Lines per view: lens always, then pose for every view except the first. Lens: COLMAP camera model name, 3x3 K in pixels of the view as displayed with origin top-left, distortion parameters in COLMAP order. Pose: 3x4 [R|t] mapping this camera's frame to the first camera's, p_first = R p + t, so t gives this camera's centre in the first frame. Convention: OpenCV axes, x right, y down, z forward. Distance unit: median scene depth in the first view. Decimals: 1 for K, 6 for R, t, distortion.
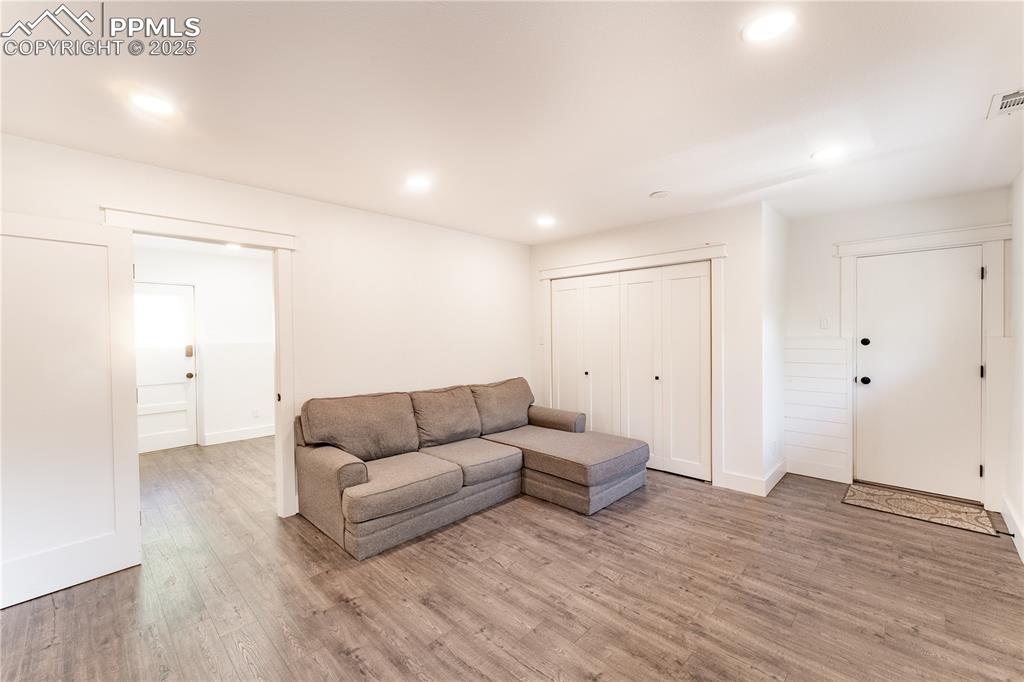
lens RADIAL K [[416.4, 0, 506.6], [0, 416.4, 341.8], [0, 0, 1]] dist [0.001540, -0.000491]
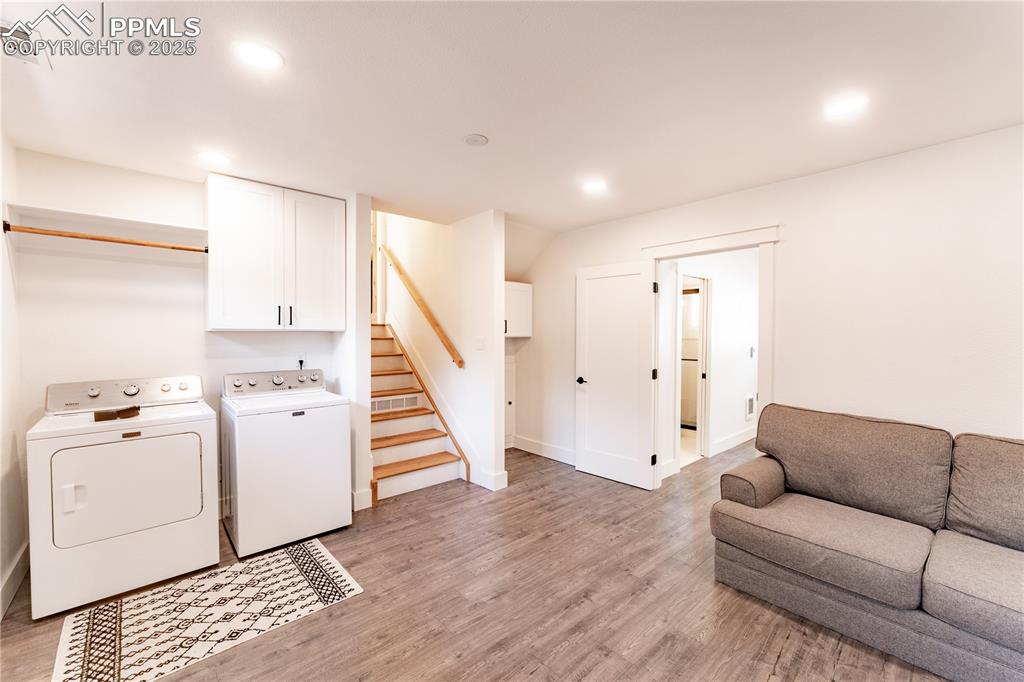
lens RADIAL K [[416.4, 0, 506.8], [0, 416.4, 337.9], [0, 0, 1]] dist [0.001540, -0.000491]
pose [[-0.080371, 0.022476, -0.996512, 0.563091], [-0.008897, 0.999690, 0.023265, -0.026013], [0.996725, 0.010736, -0.080147, 0.575241]]
